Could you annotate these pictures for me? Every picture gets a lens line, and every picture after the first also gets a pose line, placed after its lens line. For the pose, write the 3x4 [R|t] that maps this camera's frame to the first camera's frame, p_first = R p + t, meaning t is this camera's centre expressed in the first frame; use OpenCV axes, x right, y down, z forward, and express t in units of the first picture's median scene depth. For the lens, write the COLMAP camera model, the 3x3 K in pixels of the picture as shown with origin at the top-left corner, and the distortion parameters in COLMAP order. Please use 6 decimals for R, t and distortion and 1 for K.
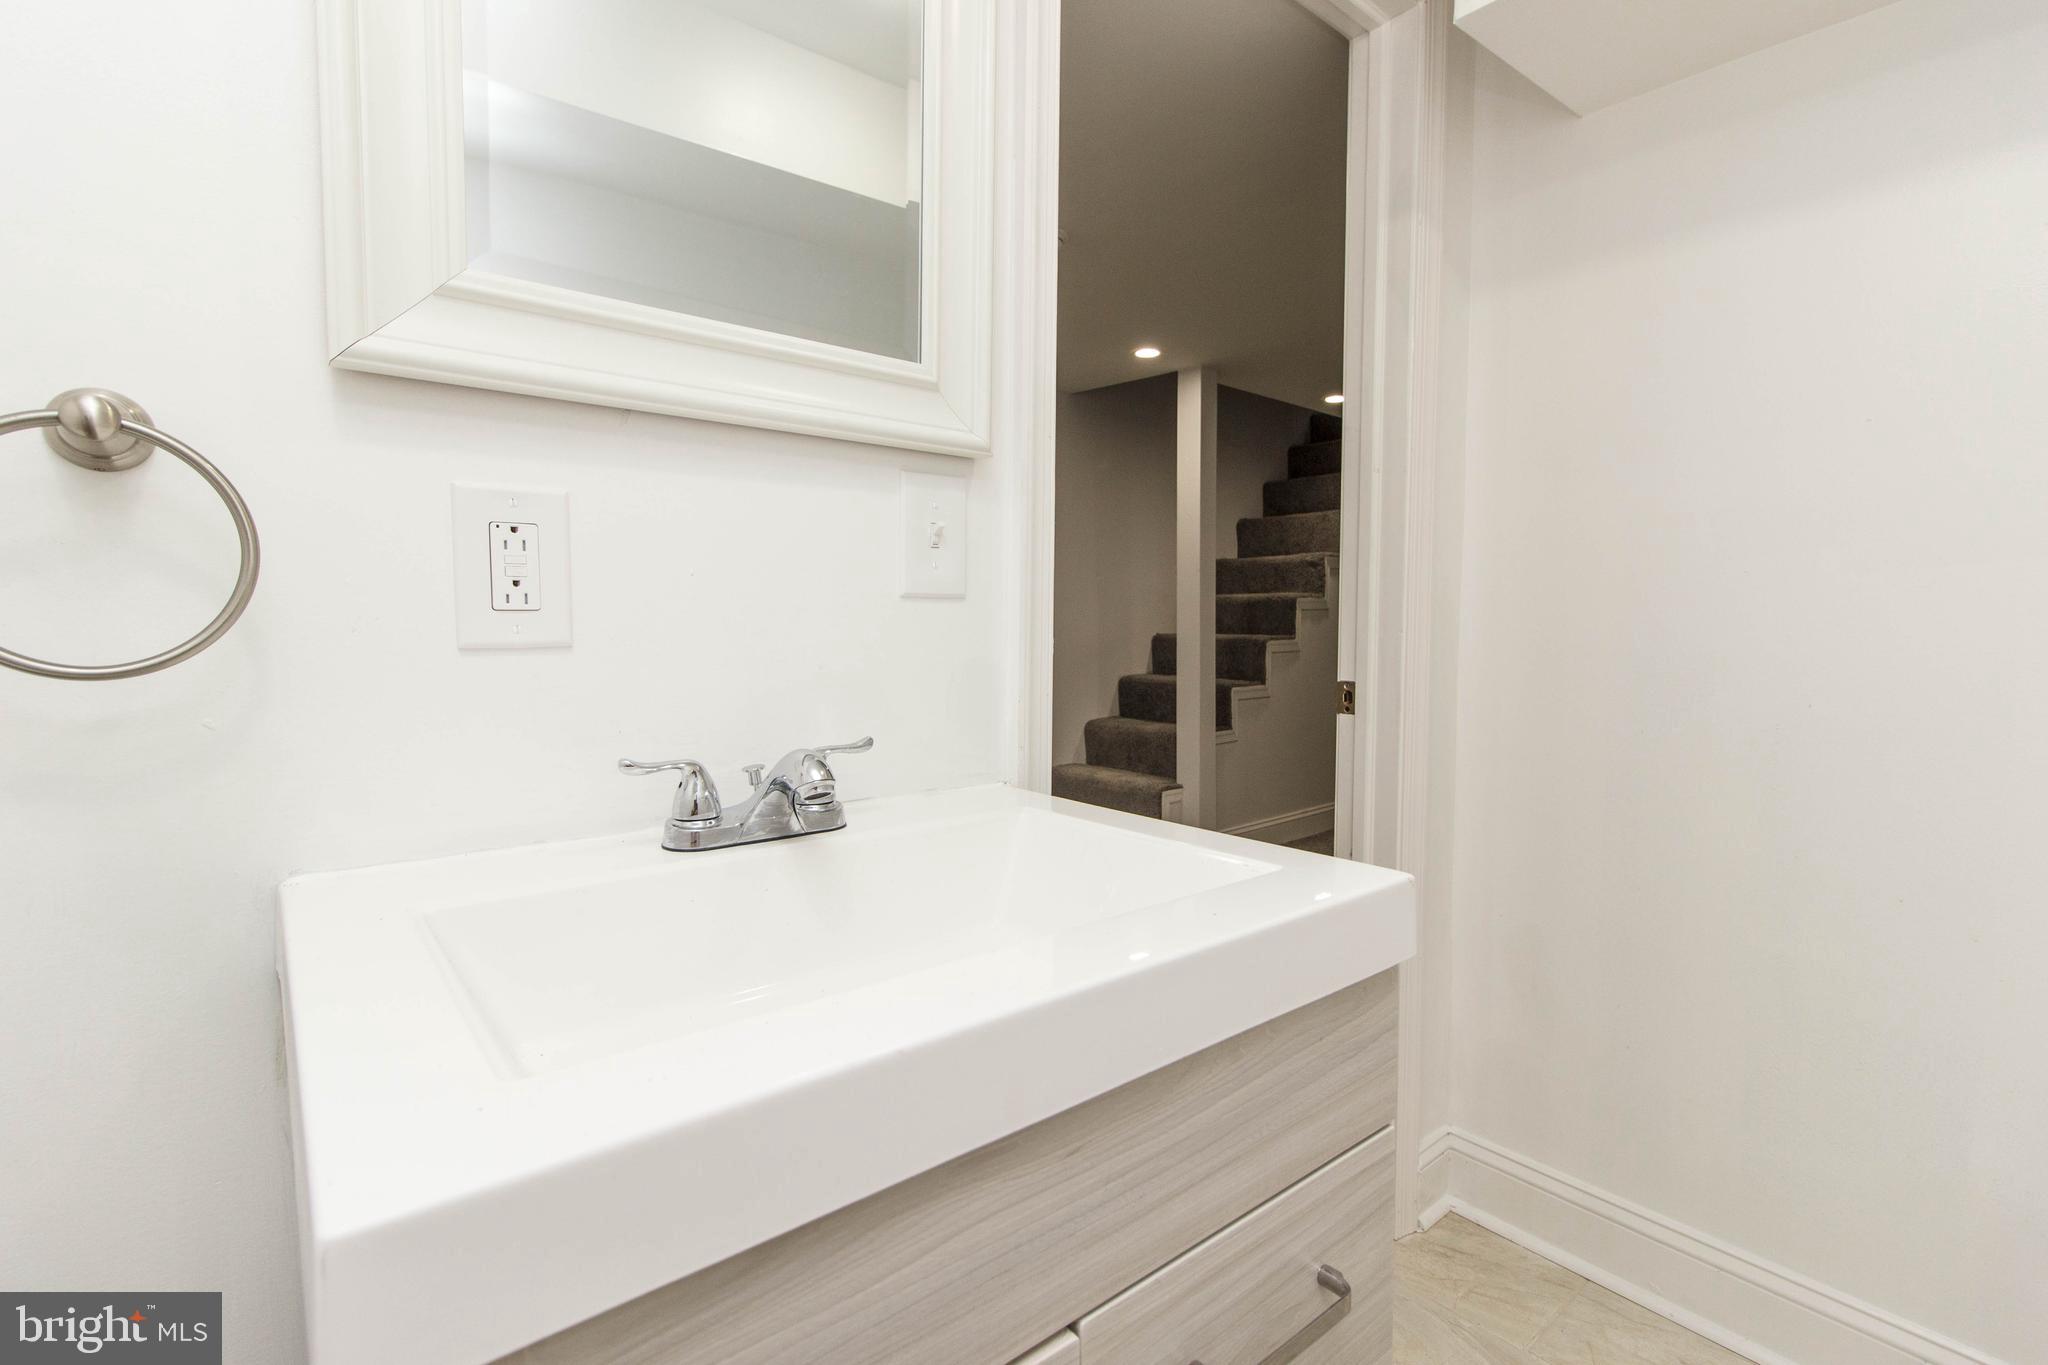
lens RADIAL K [[941.2, 0, 1016.7], [0, 941.2, 667.3], [0, 0, 1]] dist [0.000289, 0.000036]
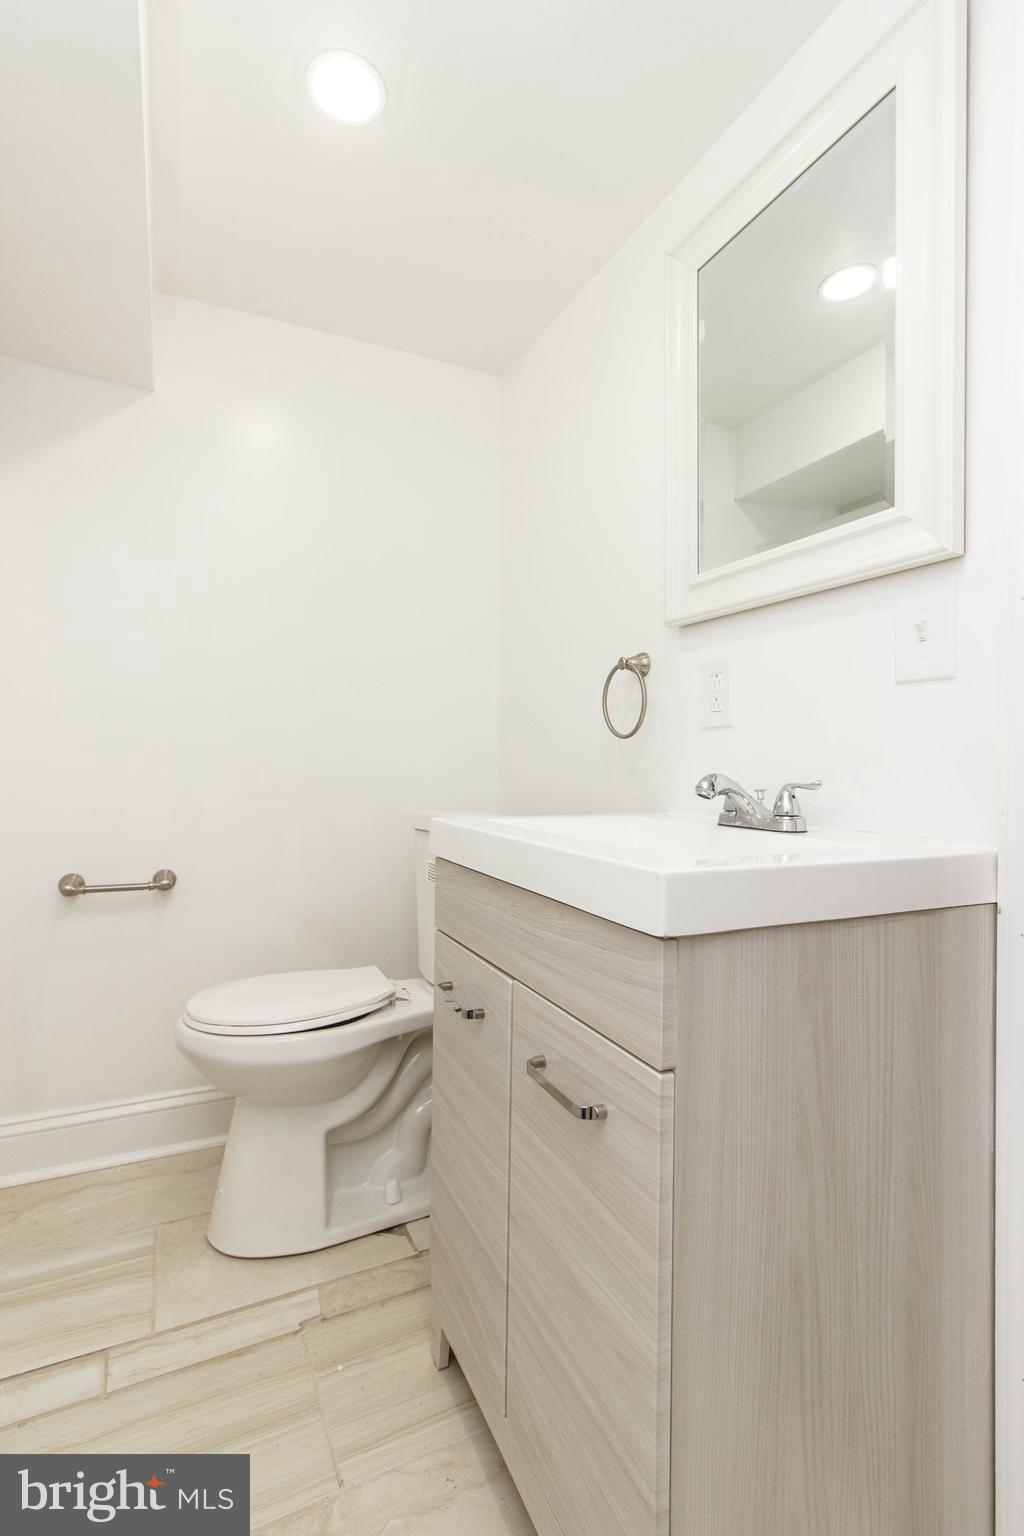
lens RADIAL K [[705.9, 0, 505.9], [0, 705.9, 767.9], [0, 0, 1]] dist [0.000289, 0.000036]
pose [[-0.234181, 0.005983, -0.972175, 1.240358], [-0.069356, 0.997330, 0.022845, 0.072071], [0.969716, 0.072775, -0.233140, 0.915424]]
